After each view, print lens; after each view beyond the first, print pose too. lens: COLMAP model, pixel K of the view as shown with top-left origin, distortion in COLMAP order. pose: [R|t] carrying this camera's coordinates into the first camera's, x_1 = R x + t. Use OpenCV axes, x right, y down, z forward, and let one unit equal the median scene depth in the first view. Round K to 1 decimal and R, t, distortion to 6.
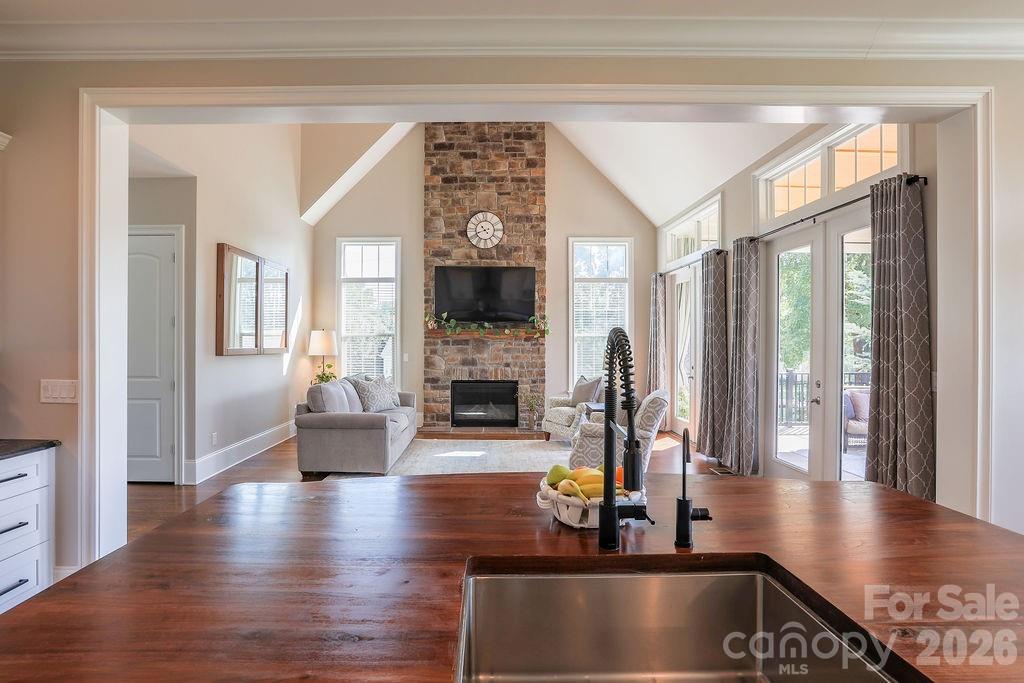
lens RADIAL K [[506.8, 0, 496.1], [0, 506.8, 338.0], [0, 0, 1]] dist [-0.050838, 0.018745]
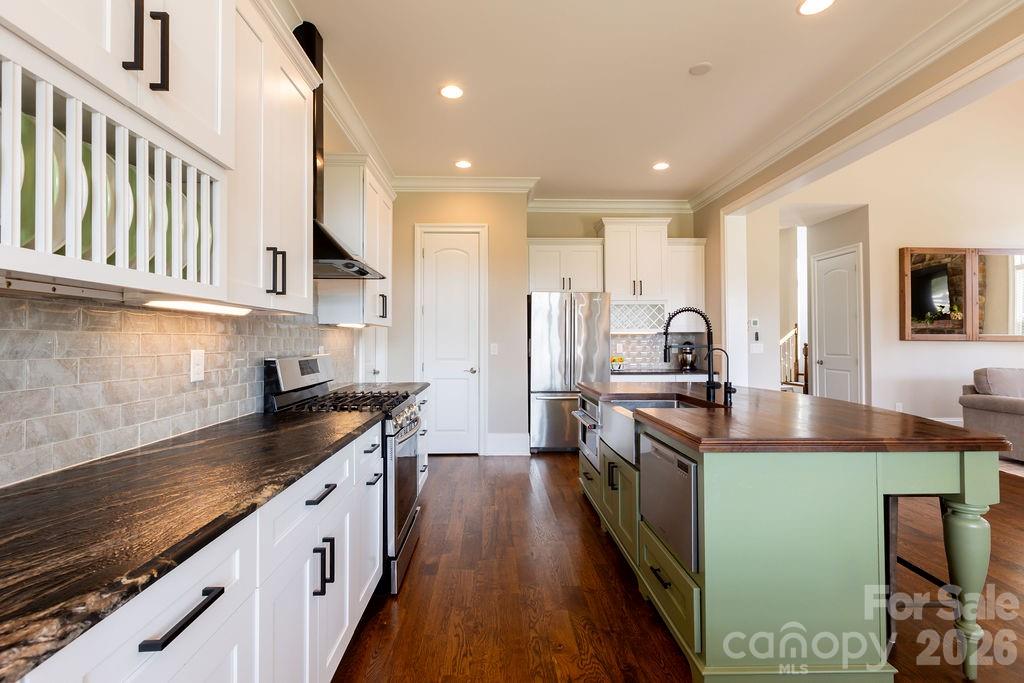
lens RADIAL K [[468.8, 0, 503.1], [0, 468.8, 334.7], [0, 0, 1]] dist [0.002762, -0.001213]
pose [[0.018187, -0.015898, -0.999708, 0.370300], [0.007665, 0.999846, -0.015761, 0.021159], [0.999805, -0.007376, 0.018306, 0.000218]]
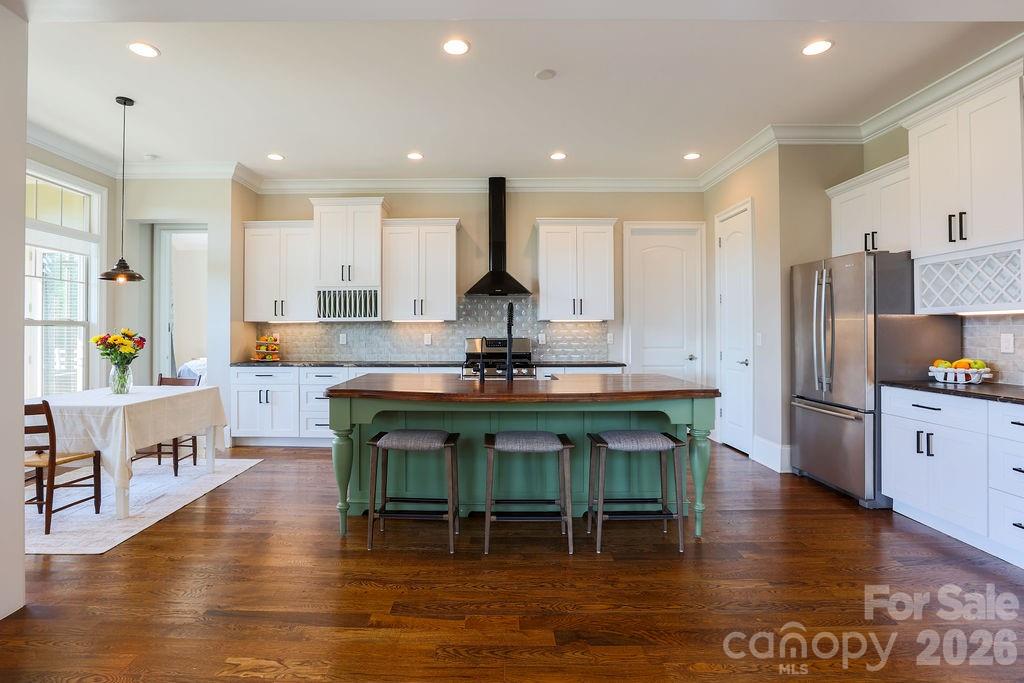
lens RADIAL K [[506.8, 0, 480.5], [0, 506.8, 323.6], [0, 0, 1]] dist [-0.050838, 0.018745]
pose [[-0.999469, 0.005516, 0.032122, 0.050621], [0.004918, 0.999814, -0.018656, 0.021962], [-0.032219, -0.018488, -0.999310, 0.582683]]
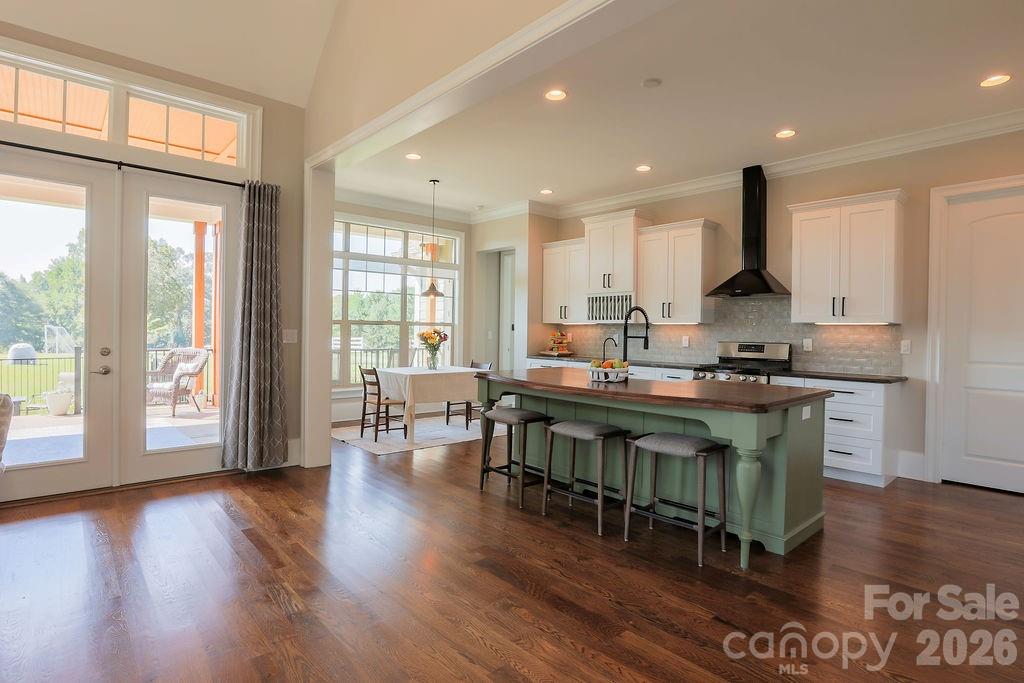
lens RADIAL K [[506.8, 0, 500.1], [0, 506.8, 329.5], [0, 0, 1]] dist [-0.050838, 0.018745]
pose [[-0.649057, -0.005575, 0.760720, -0.229921], [-0.014975, 0.999873, -0.005449, 0.021375], [-0.760593, -0.014928, -0.649058, 0.537539]]
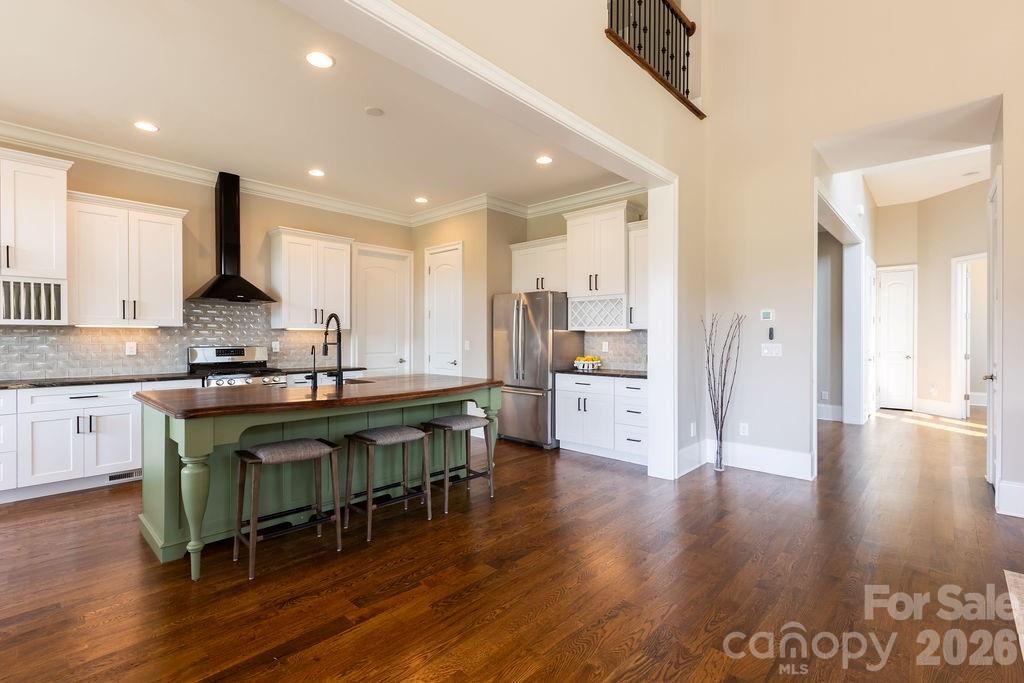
lens RADIAL K [[468.8, 0, 502.4], [0, 468.8, 337.0], [0, 0, 1]] dist [0.002762, -0.001213]
pose [[-0.703069, 0.000024, -0.711122, 0.234537], [0.002455, 0.999994, -0.002393, 0.019232], [0.711118, -0.003428, -0.703065, 0.560908]]
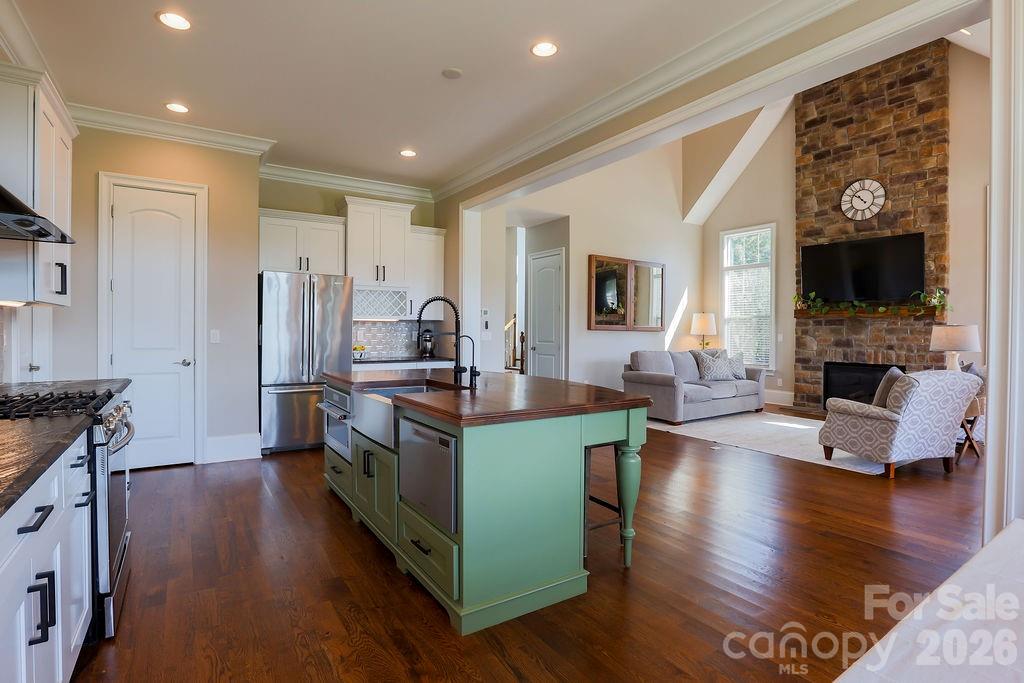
lens RADIAL K [[506.8, 0, 506.7], [0, 506.8, 336.8], [0, 0, 1]] dist [-0.050838, 0.018745]
pose [[0.538255, 0.014749, -0.842653, 0.388923], [-0.001844, 0.999865, 0.016323, 0.021169], [0.842780, -0.007232, 0.538209, -0.026197]]
